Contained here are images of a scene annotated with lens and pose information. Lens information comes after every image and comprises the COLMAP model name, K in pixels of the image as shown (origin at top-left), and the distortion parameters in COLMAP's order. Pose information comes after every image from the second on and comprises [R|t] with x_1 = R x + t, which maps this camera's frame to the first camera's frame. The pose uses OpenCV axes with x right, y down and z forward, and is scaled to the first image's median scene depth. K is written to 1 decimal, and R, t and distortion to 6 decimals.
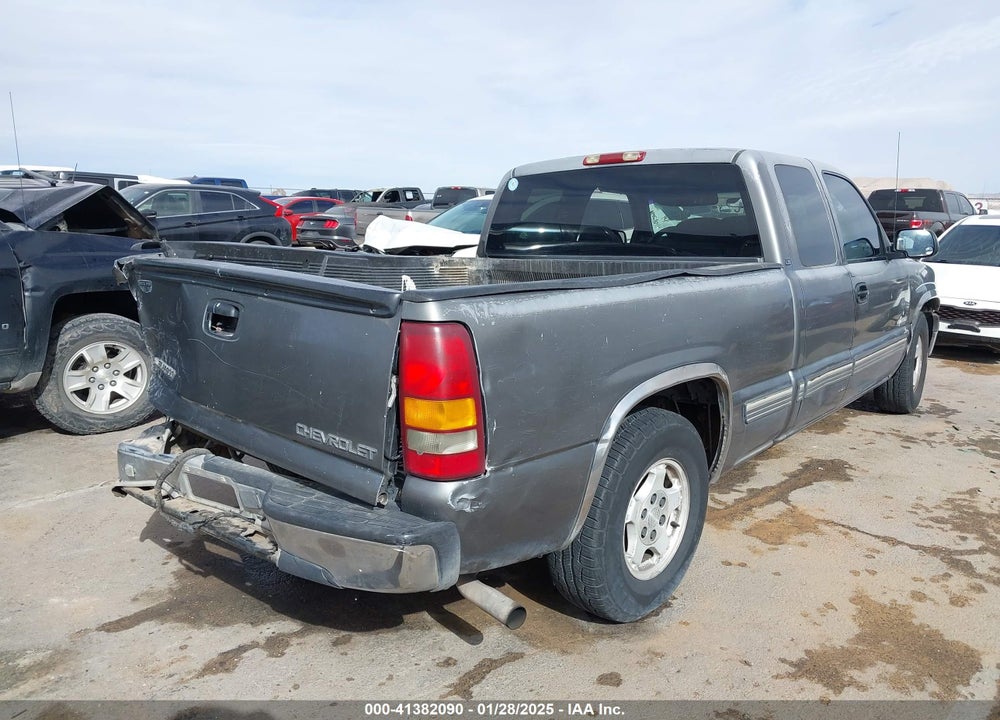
lens RADIAL K [[792.6, 0, 510.5], [0, 792.6, 359.7], [0, 0, 1]] dist [0.057406, -0.060990]
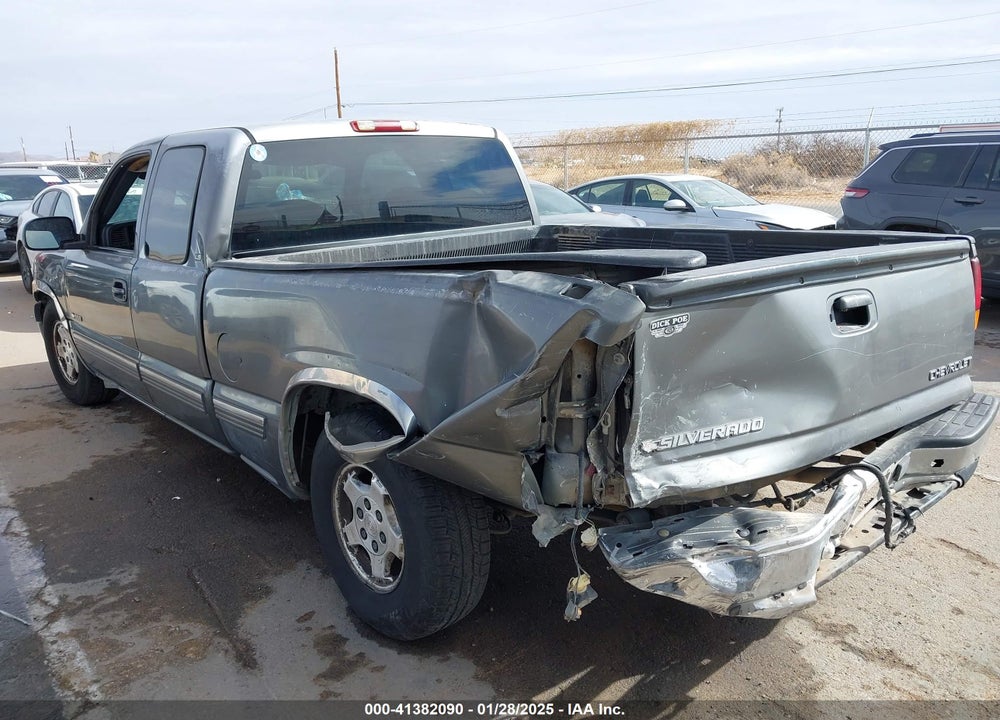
lens RADIAL K [[792.6, 0, 510.5], [0, 792.6, 359.7], [0, 0, 1]] dist [0.057406, -0.060990]
pose [[0.132672, -0.239998, 0.961665, -0.796045], [0.200519, 0.956678, 0.211090, -0.164070], [-0.970665, 0.164827, 0.175049, 0.759047]]
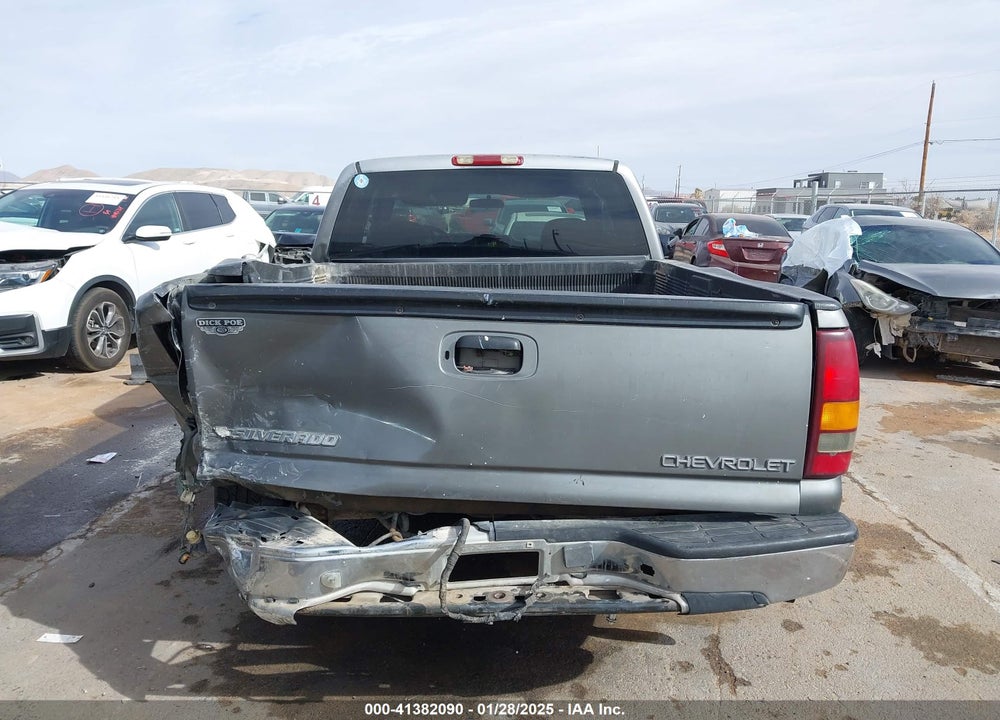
lens RADIAL K [[792.6, 0, 510.5], [0, 792.6, 359.7], [0, 0, 1]] dist [0.057406, -0.060990]
pose [[0.750645, -0.117677, 0.650141, -0.540145], [0.110138, 0.992529, 0.052486, -0.052820], [-0.651461, 0.032207, 0.757998, 0.229898]]
